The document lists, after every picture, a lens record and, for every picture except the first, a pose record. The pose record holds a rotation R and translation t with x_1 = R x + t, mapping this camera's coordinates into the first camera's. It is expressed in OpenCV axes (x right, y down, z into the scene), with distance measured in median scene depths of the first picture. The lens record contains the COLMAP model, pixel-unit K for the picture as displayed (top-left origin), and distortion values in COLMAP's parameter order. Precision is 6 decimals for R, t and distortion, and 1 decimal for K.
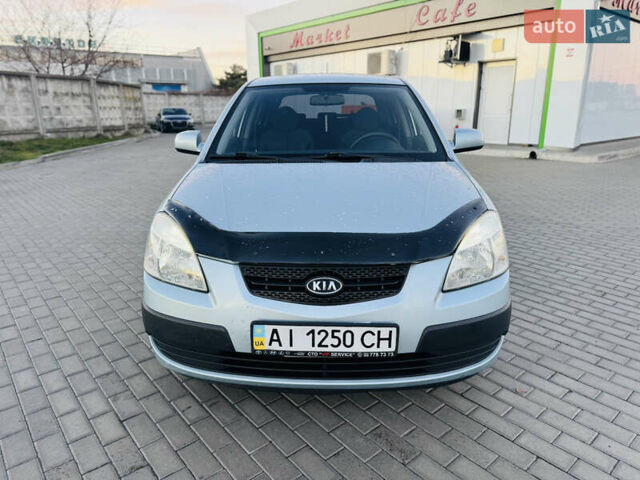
lens RADIAL K [[452.0, 0, 320.8], [0, 452.0, 242.8], [0, 0, 1]] dist [0.040170, -0.062114]
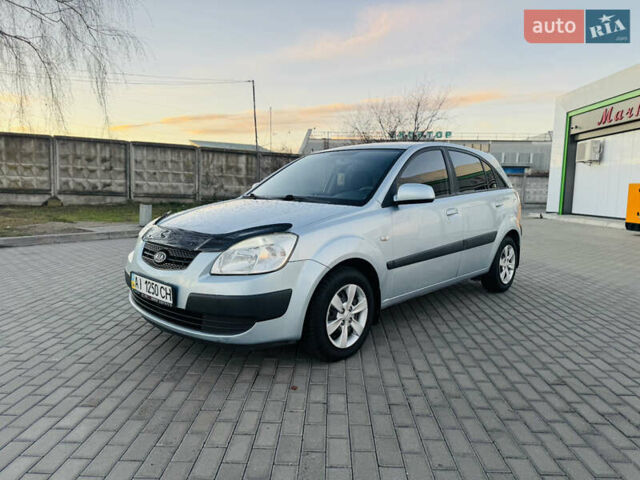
lens RADIAL K [[452.0, 0, 325.8], [0, 452.0, 241.9], [0, 0, 1]] dist [0.040170, -0.062114]
pose [[0.745592, 0.099200, -0.658978, 0.160657], [-0.213044, 0.972446, -0.094658, 0.007050], [0.631431, 0.210968, 0.746182, 0.013291]]
